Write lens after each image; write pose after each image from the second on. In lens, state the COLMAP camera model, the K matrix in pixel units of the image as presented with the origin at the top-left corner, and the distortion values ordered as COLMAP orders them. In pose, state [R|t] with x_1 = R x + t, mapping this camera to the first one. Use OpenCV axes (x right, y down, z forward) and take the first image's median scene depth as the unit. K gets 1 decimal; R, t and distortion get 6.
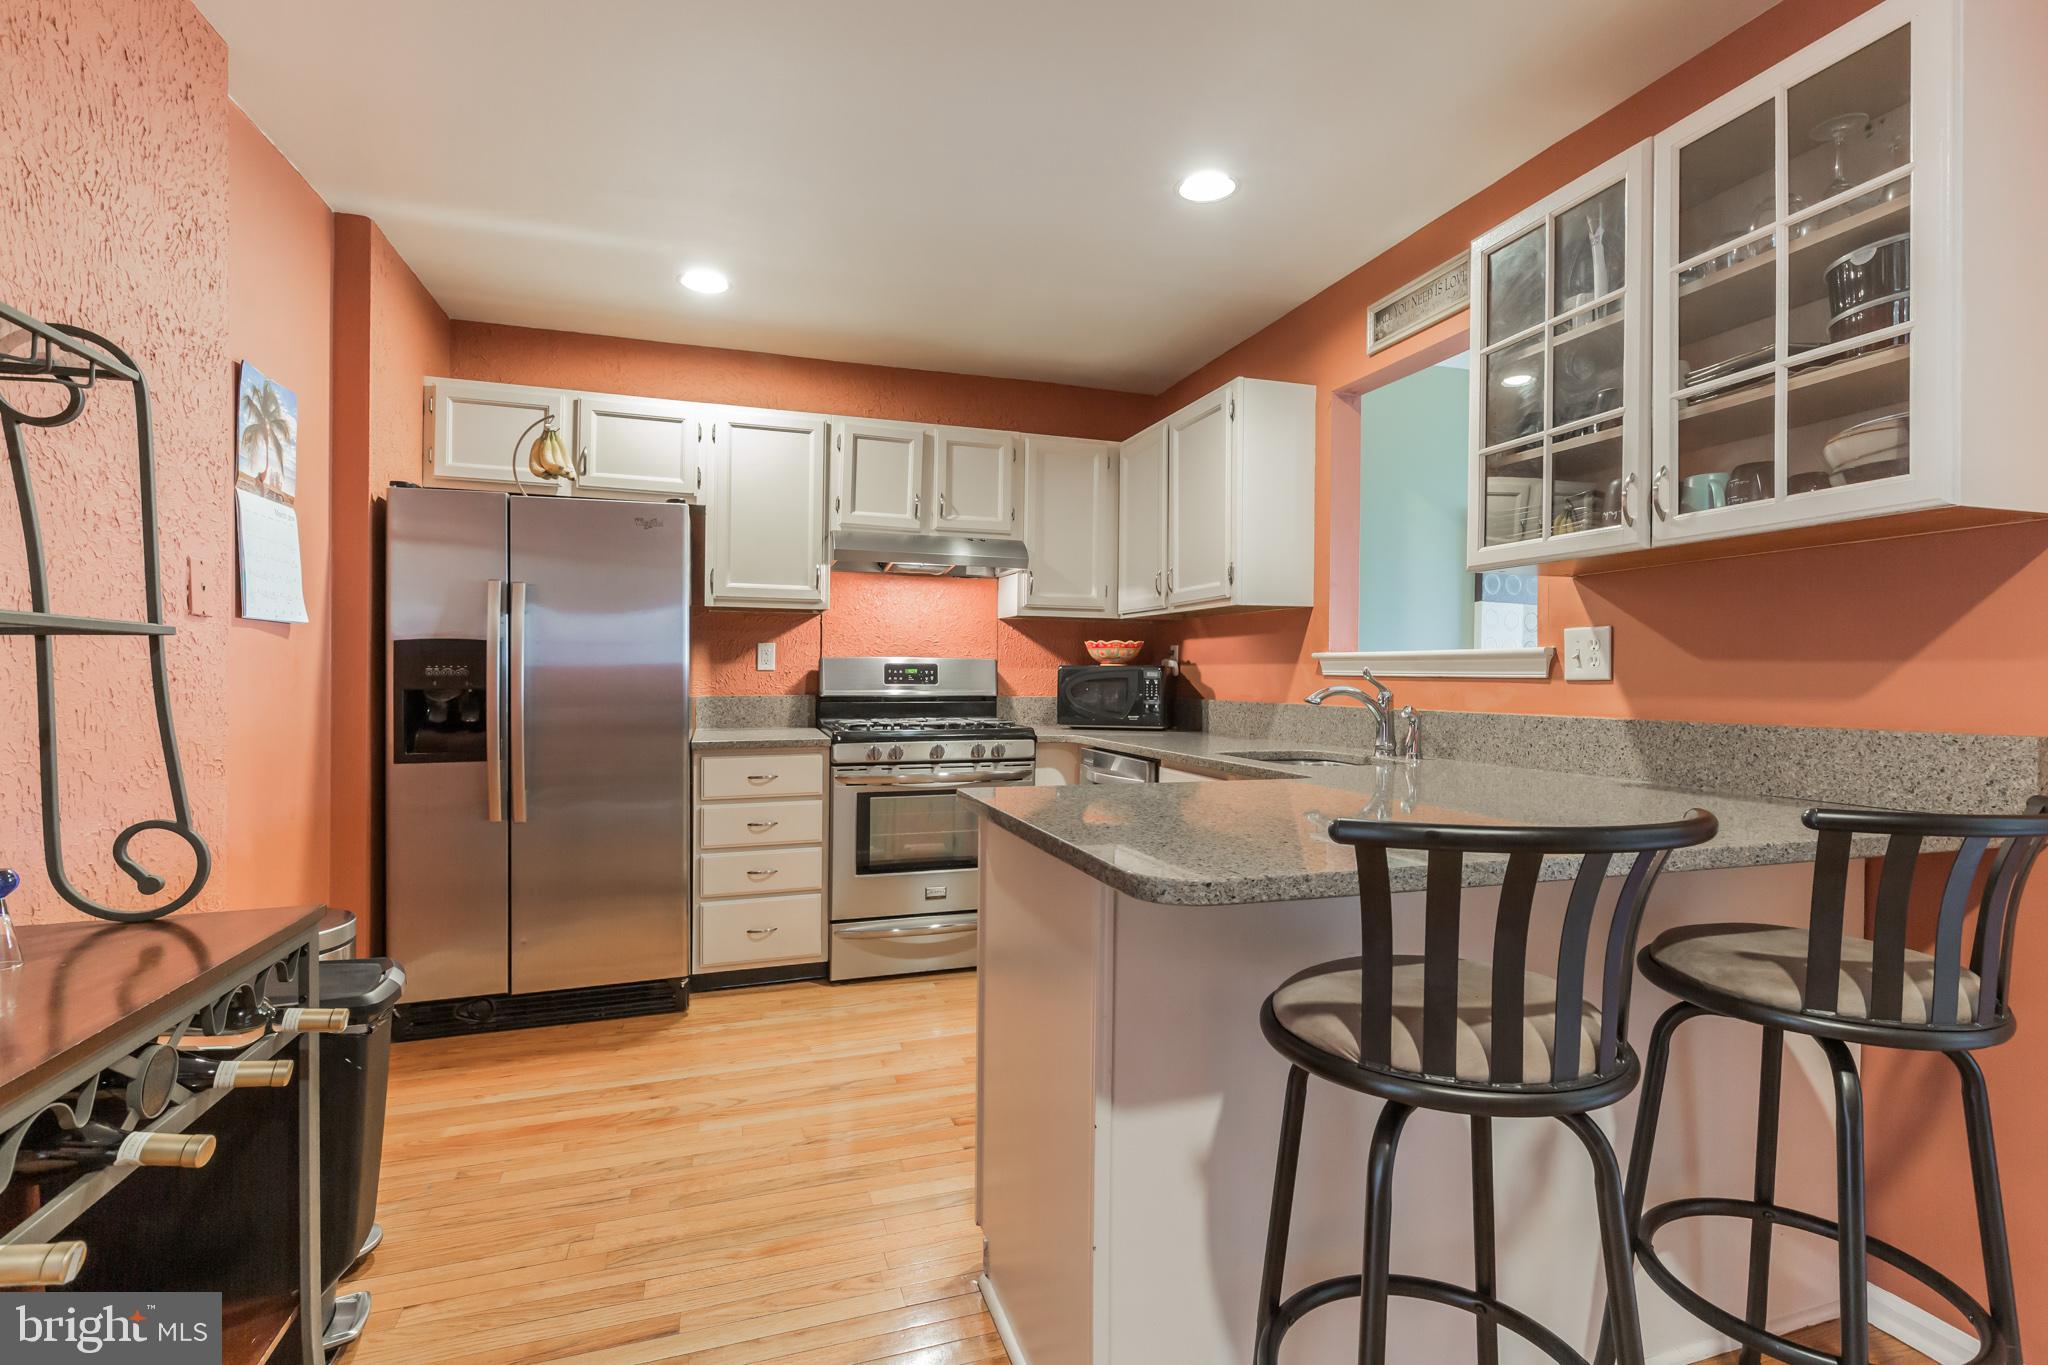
lens RADIAL K [[904.1, 0, 1024.0], [0, 904.1, 682.5], [0, 0, 1]] dist [0.000173, 0.000034]
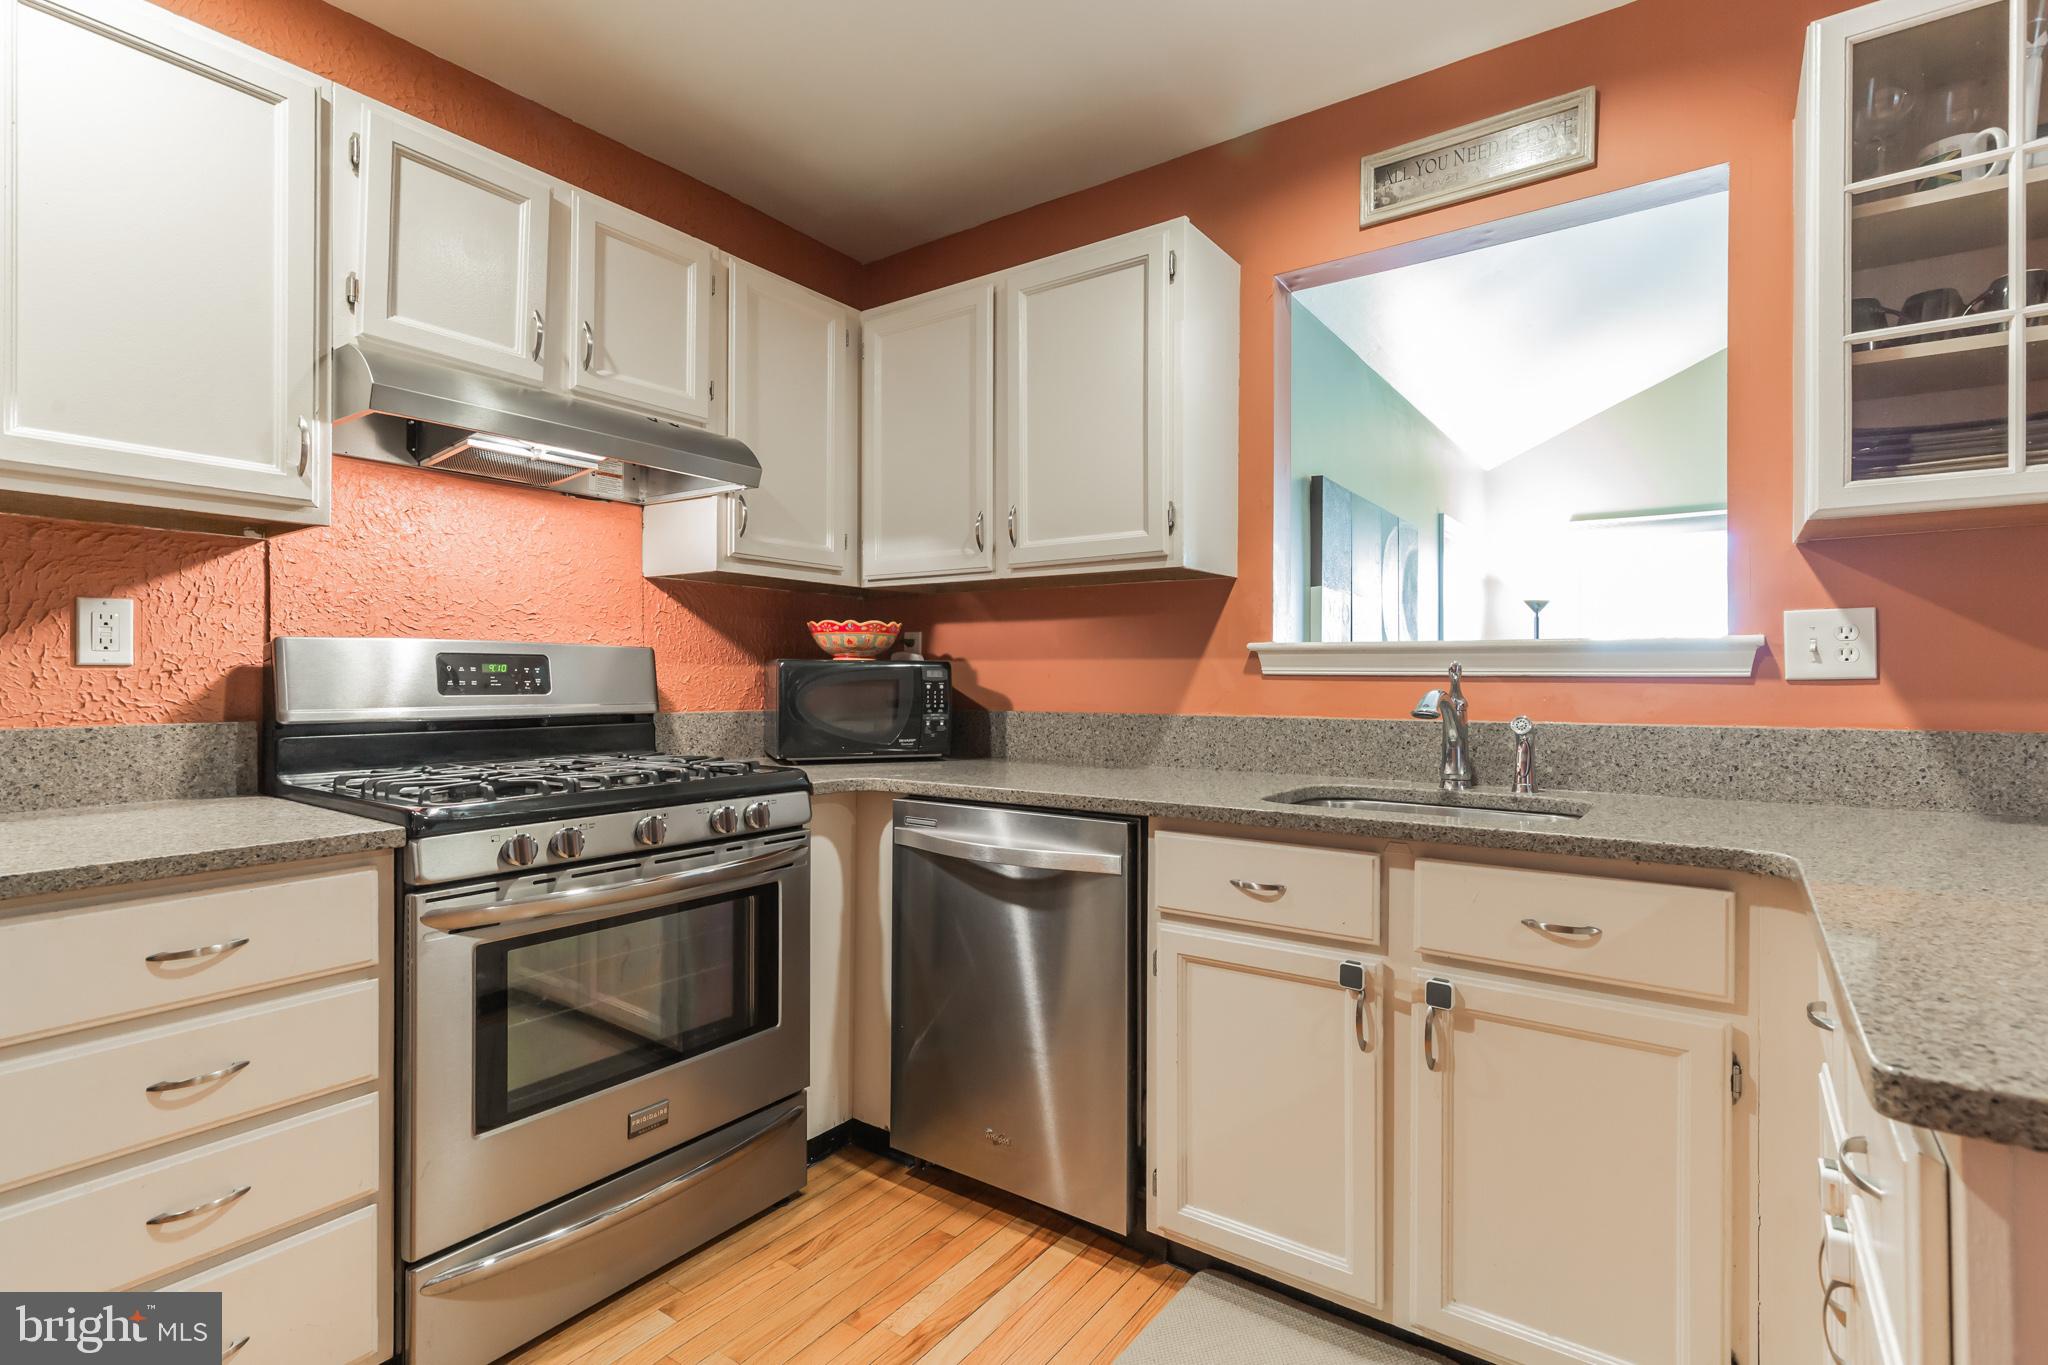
lens RADIAL K [[960.8, 0, 1024.0], [0, 960.8, 682.5], [0, 0, 1]] dist [0.012153, 0.000134]
pose [[0.805138, -0.004731, 0.593069, -0.218478], [0.006668, 0.999977, -0.001076, -0.002013], [-0.593050, 0.004821, 0.805151, 0.413790]]
